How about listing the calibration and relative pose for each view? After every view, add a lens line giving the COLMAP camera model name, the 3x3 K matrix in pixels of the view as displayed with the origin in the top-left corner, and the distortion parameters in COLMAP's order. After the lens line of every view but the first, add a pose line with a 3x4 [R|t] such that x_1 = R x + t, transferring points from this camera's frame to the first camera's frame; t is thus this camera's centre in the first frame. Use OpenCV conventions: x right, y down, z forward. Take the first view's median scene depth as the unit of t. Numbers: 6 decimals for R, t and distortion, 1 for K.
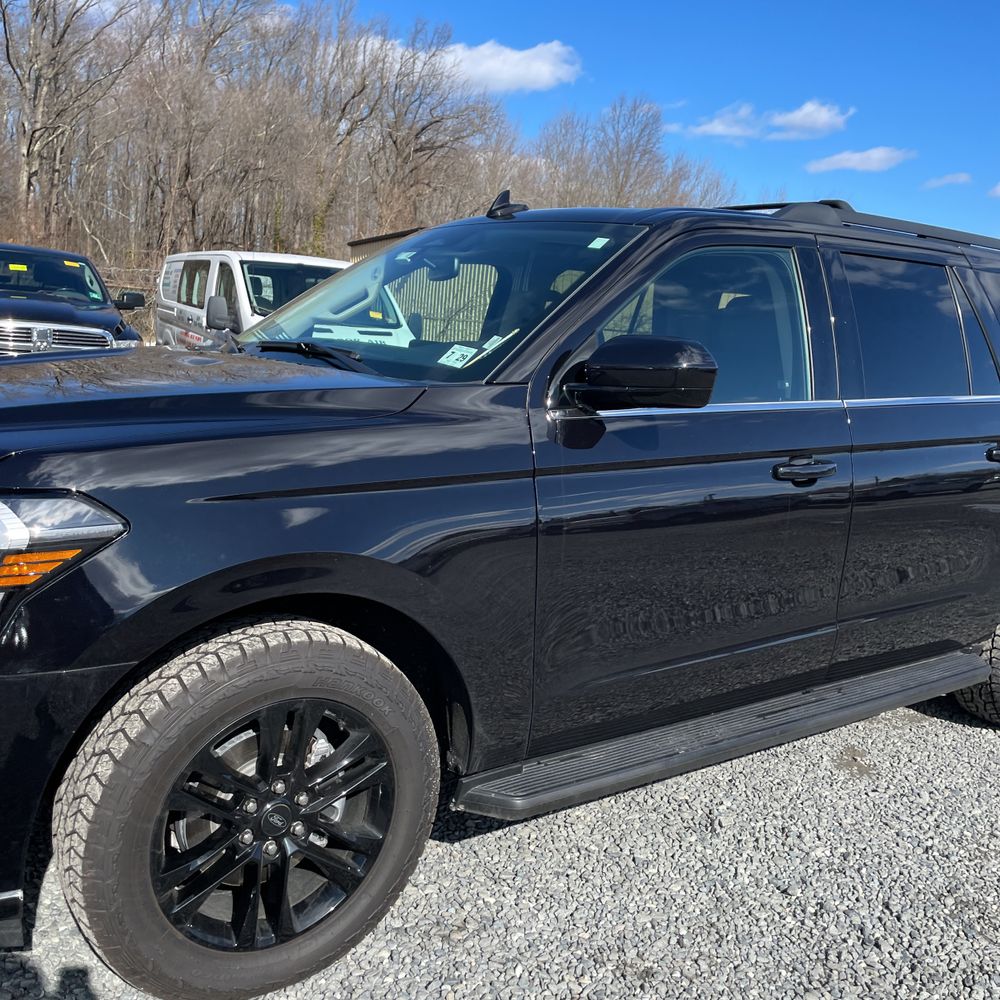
lens RADIAL K [[991.8, 0, 490.1], [0, 991.8, 503.6], [0, 0, 1]] dist [0.098427, -0.139671]
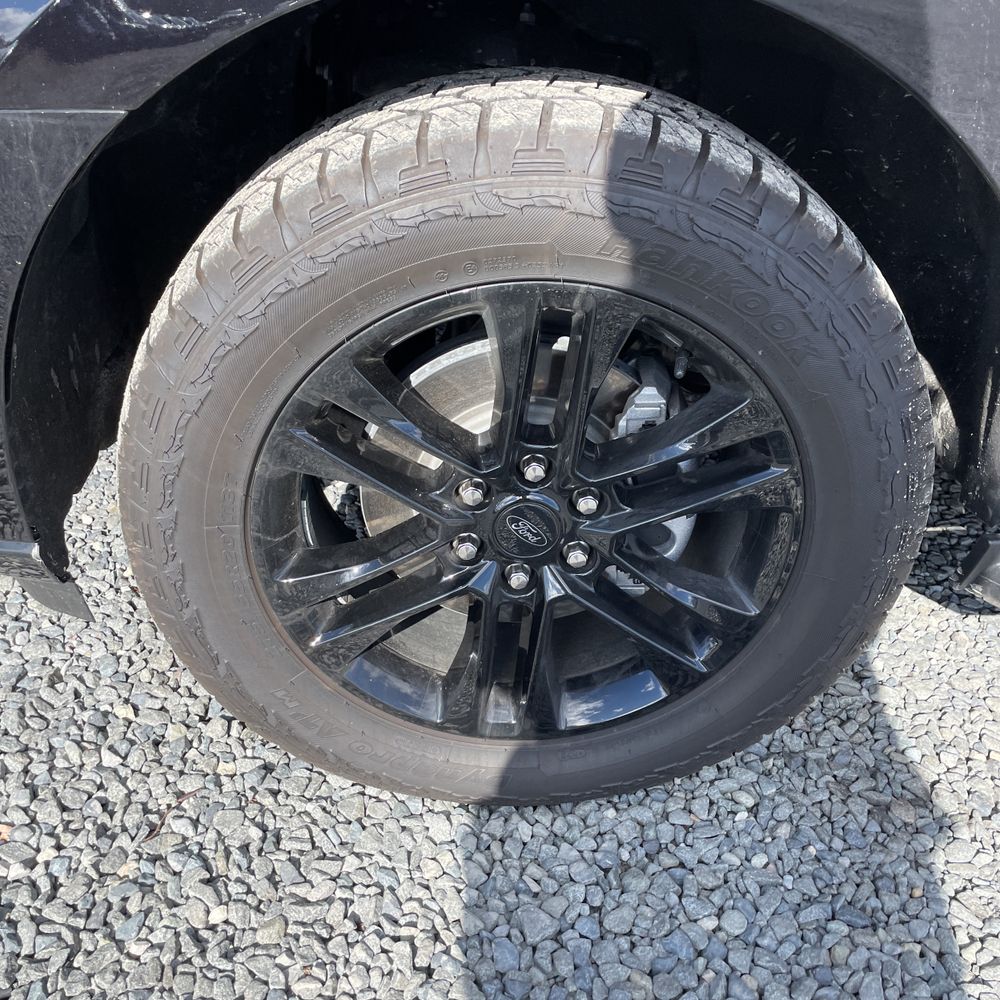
lens RADIAL K [[991.8, 0, 490.1], [0, 991.8, 503.6], [0, 0, 1]] dist [0.098427, -0.139671]
pose [[0.828615, 0.257092, -0.497294, 0.006923], [-0.053628, 0.920679, 0.386618, 0.117872], [0.557244, -0.293689, 0.776676, 0.613070]]
